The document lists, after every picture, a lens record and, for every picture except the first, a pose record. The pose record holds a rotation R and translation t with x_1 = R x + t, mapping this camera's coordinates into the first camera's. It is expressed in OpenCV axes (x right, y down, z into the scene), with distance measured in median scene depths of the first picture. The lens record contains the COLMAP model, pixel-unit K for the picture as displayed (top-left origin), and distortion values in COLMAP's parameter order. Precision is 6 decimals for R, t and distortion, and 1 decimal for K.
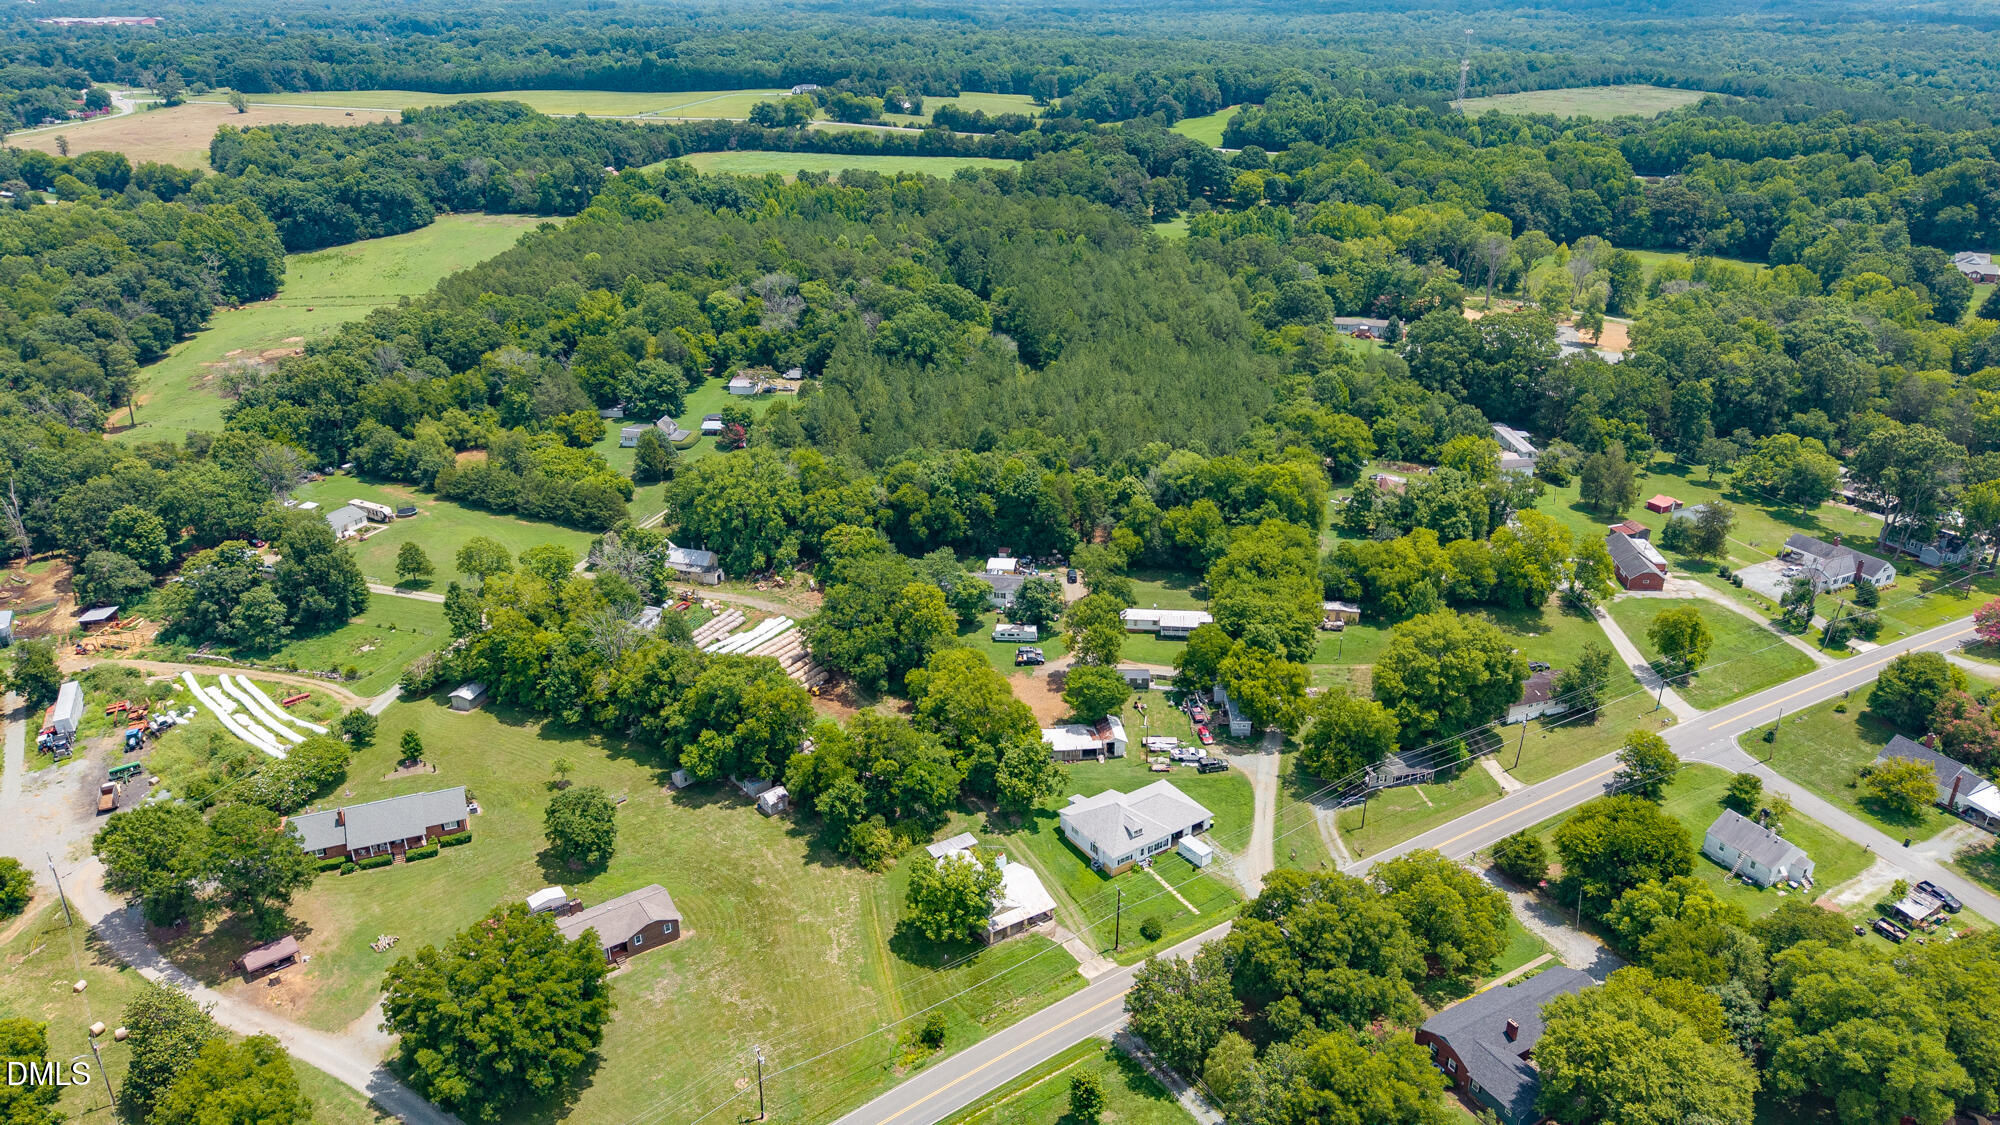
lens RADIAL K [[1336.4, 0, 999.4], [0, 1336.4, 561.2], [0, 0, 1]] dist [0.031684, -0.035438]
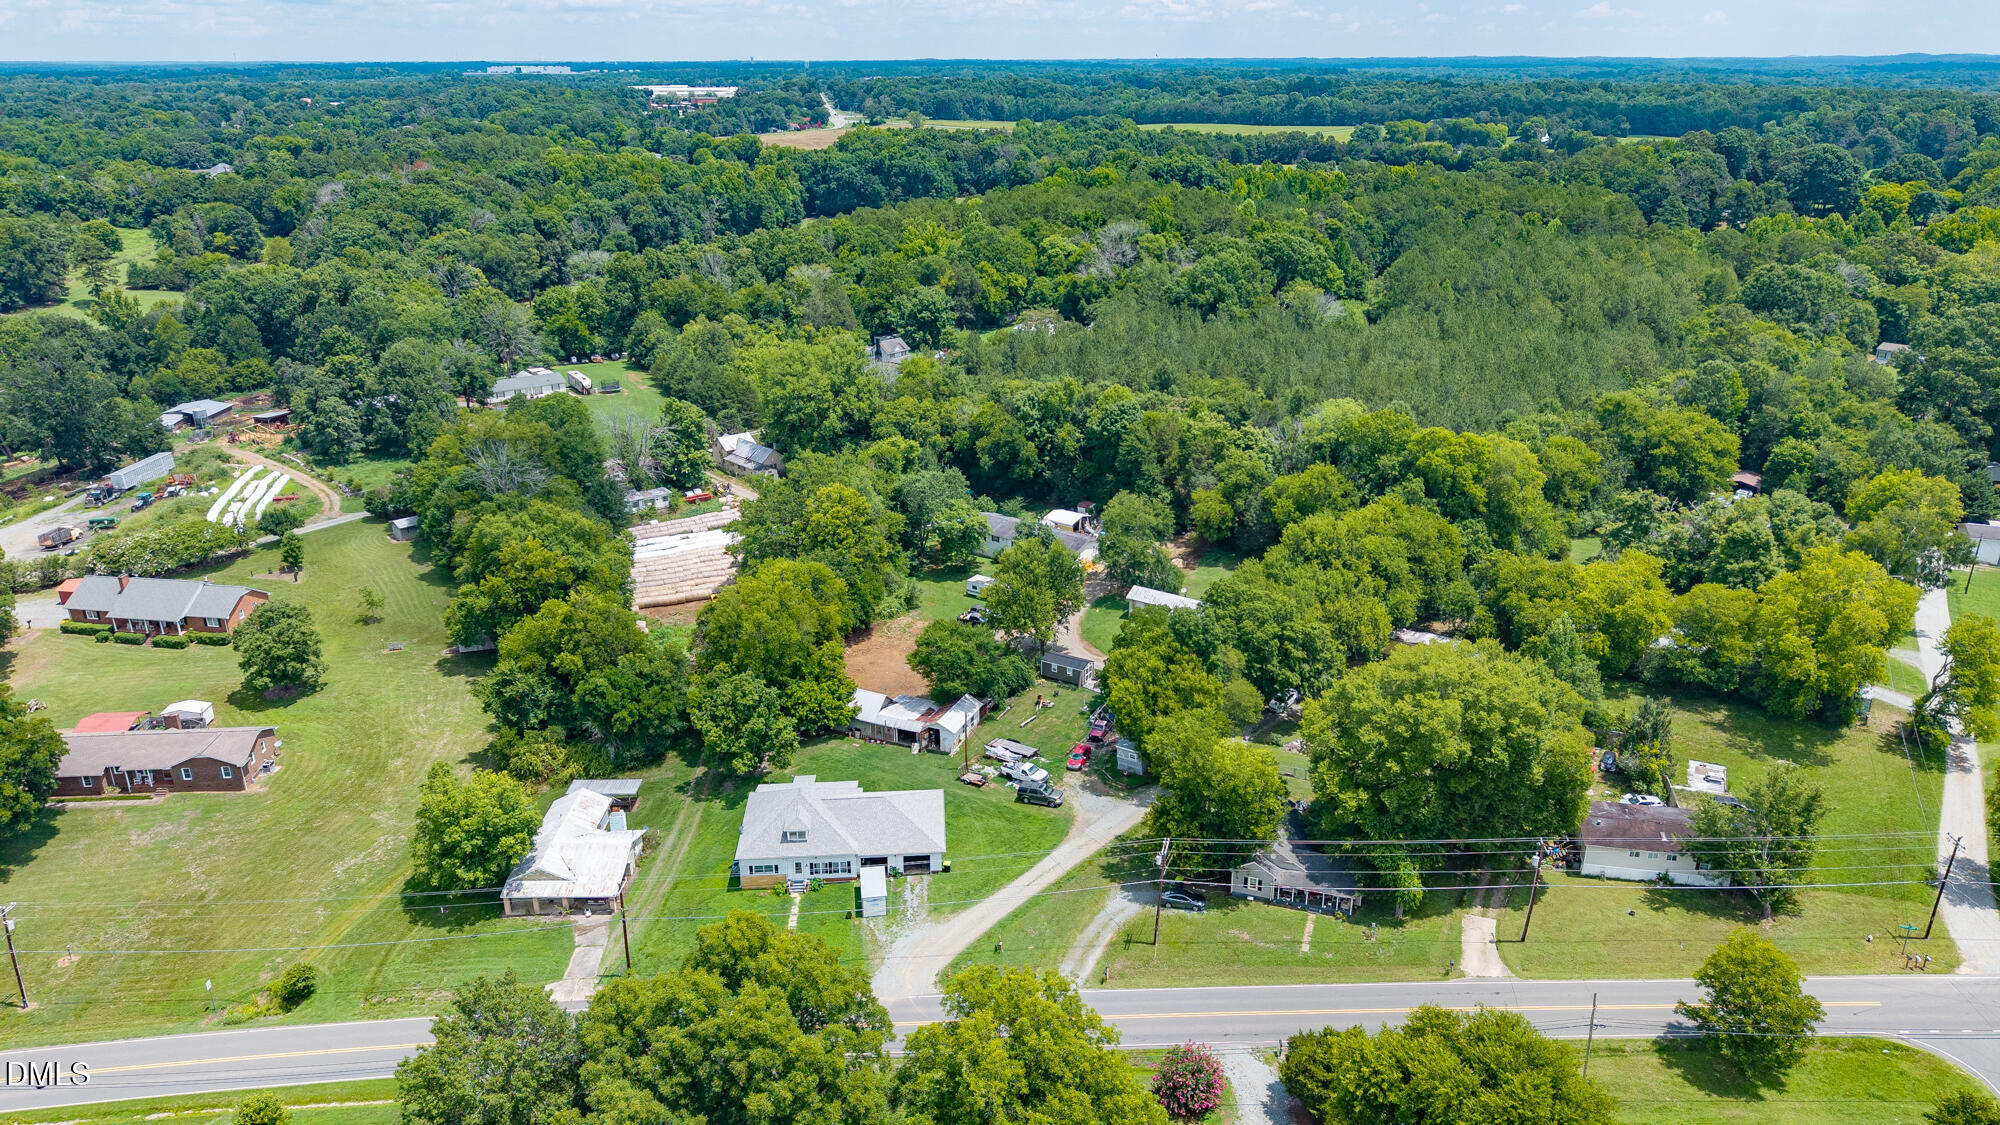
lens RADIAL K [[1336.4, 0, 999.4], [0, 1336.4, 561.2], [0, 0, 1]] dist [0.031684, -0.035438]
pose [[0.862783, 0.177595, -0.473356, 0.402505], [-0.204587, 0.978832, -0.005658, 0.046764], [0.462331, 0.101724, 0.880853, 0.387116]]
